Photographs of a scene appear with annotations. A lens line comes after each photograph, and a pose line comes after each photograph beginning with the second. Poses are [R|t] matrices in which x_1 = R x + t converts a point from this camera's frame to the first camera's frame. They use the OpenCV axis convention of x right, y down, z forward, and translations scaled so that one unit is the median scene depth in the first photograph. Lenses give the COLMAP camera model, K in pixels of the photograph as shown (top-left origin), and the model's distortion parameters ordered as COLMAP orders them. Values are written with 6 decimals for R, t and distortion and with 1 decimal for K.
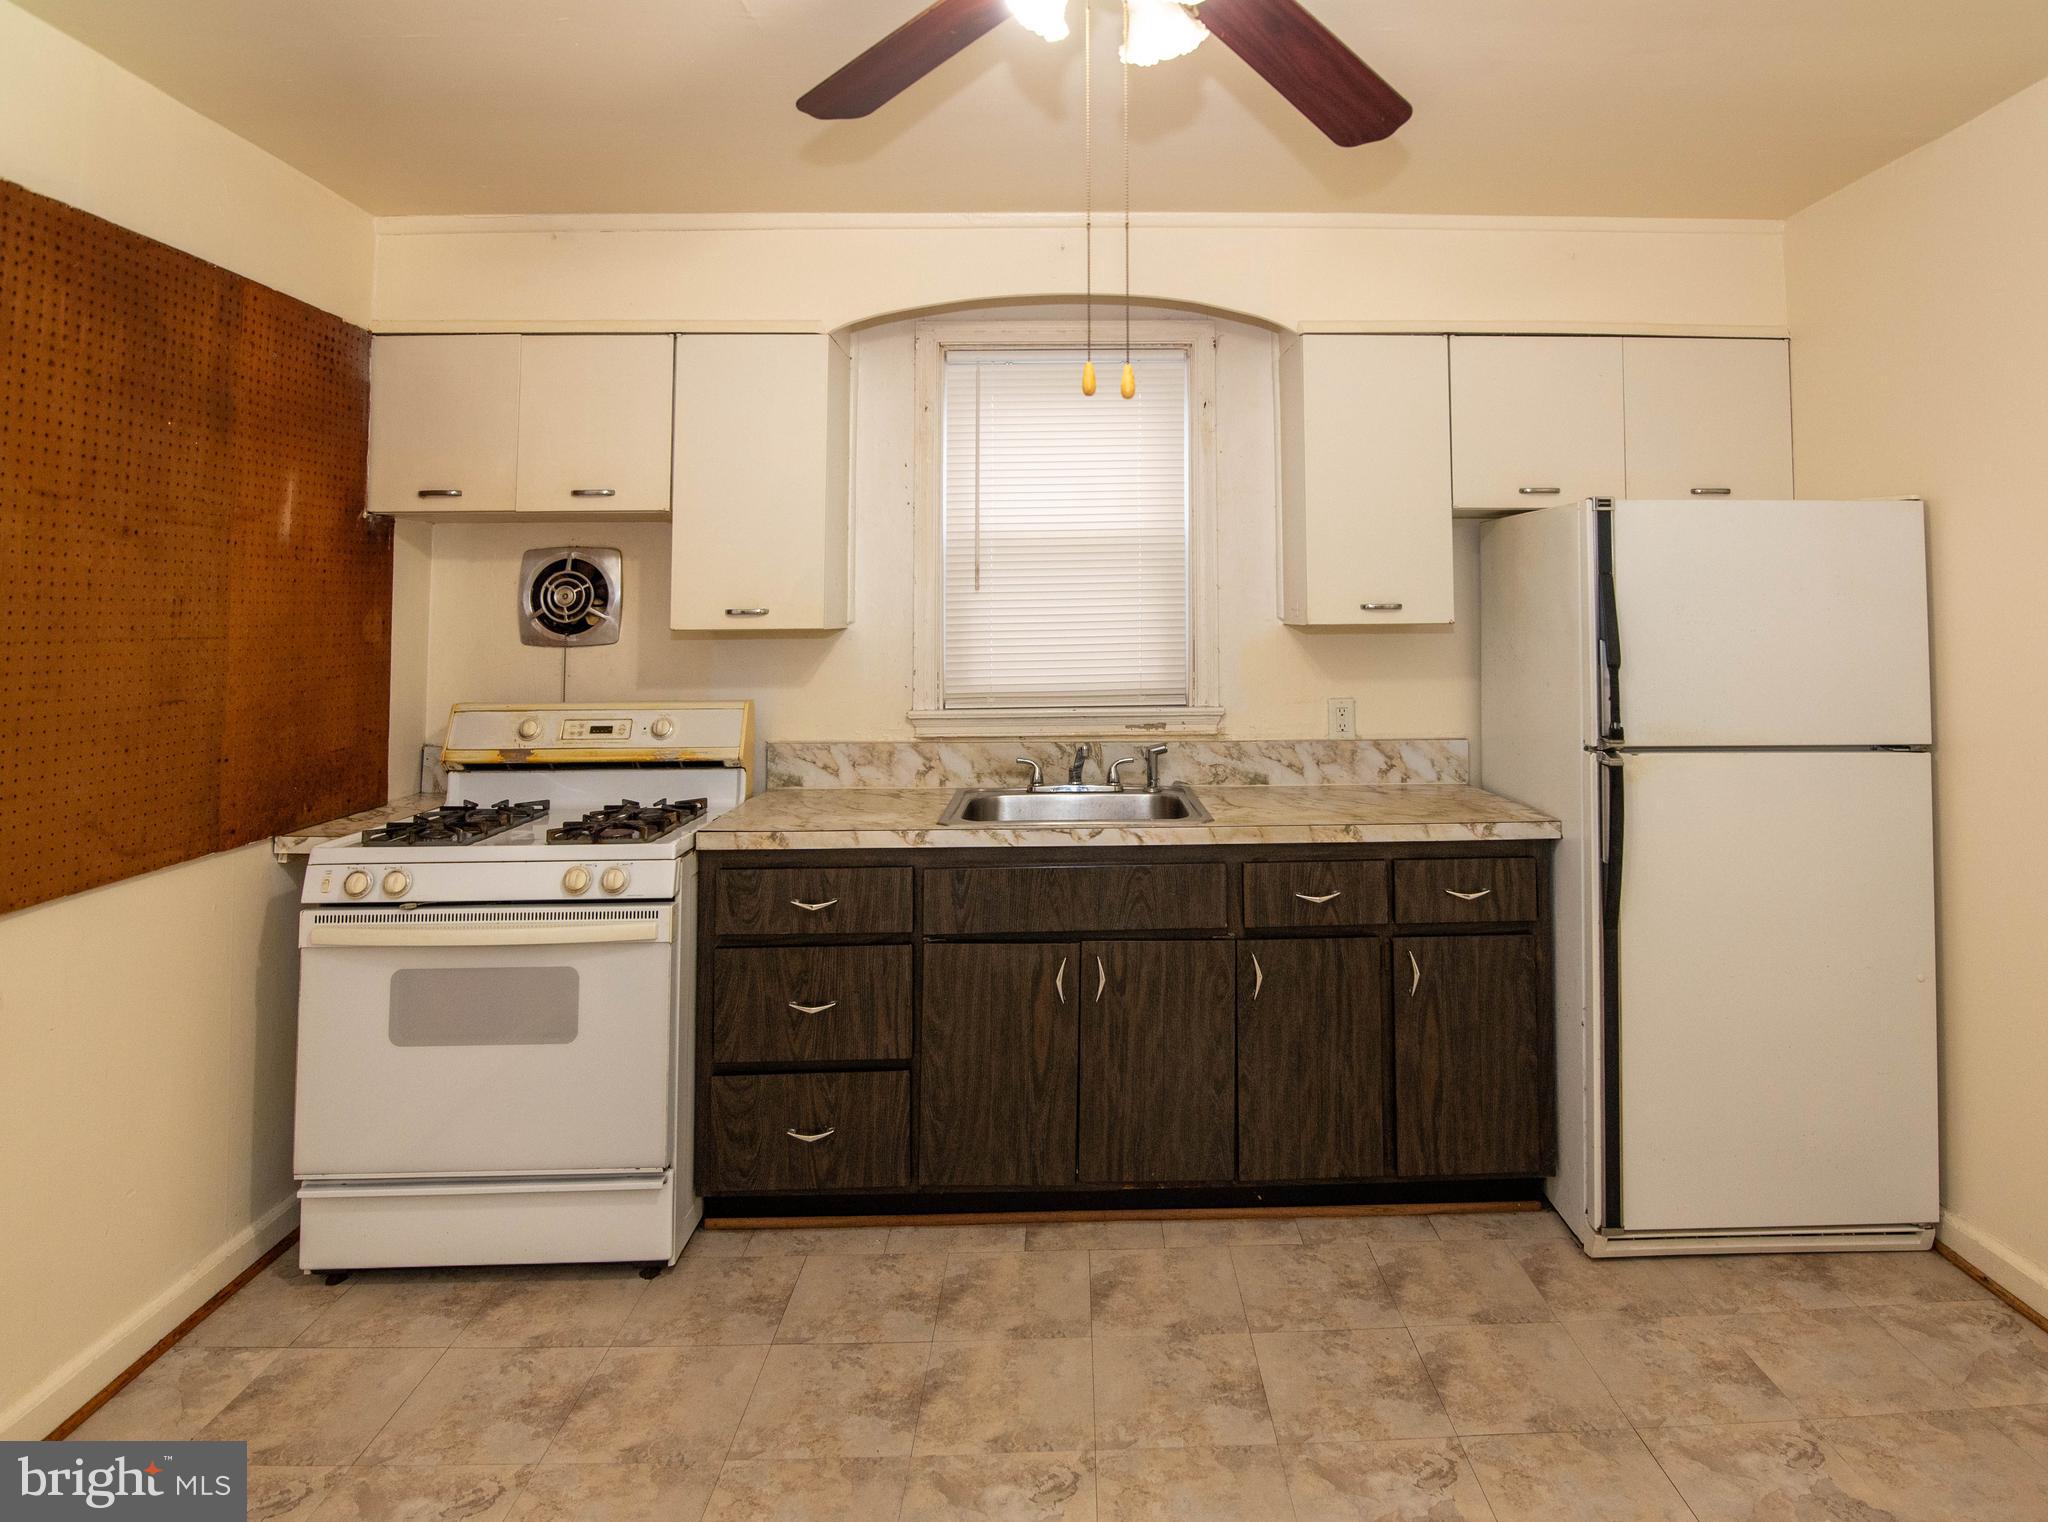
lens RADIAL K [[1157.3, 0, 1024.0], [0, 1157.3, 761.0], [0, 0, 1]] dist [-0.017038, 0.000809]
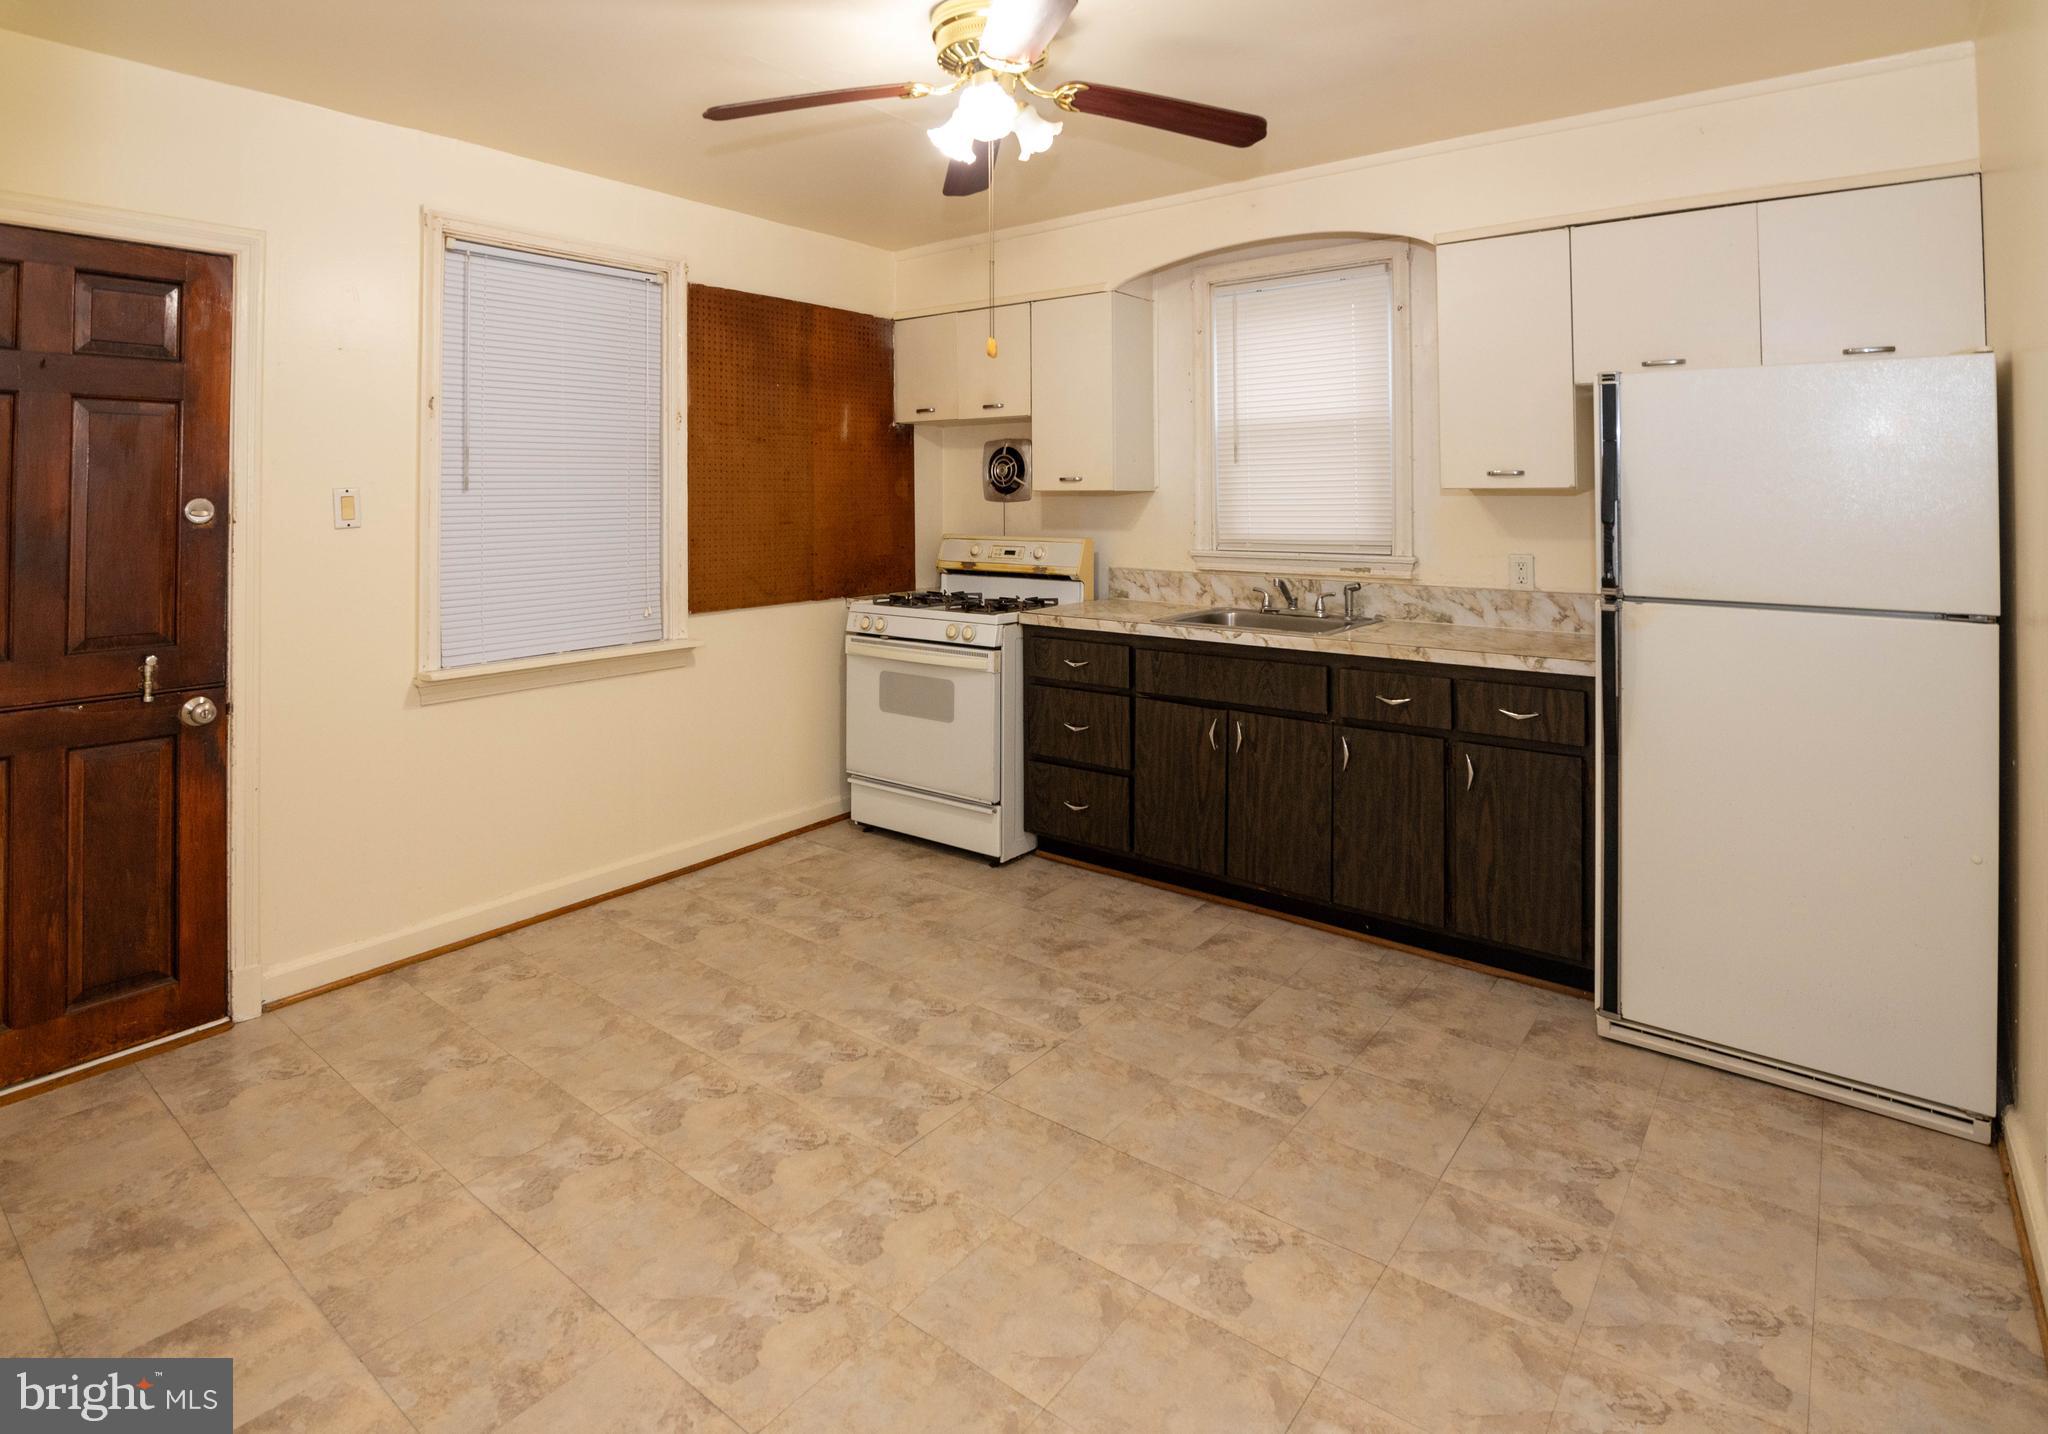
lens RADIAL K [[1010.8, 0, 1024.7], [0, 1010.8, 798.7], [0, 0, 1]] dist [-0.004973, -0.000736]
pose [[0.776633, 0.186167, -0.601816, 0.630800], [-0.082467, 0.977159, 0.195854, 0.034654], [0.624532, -0.102477, 0.774247, -0.169944]]
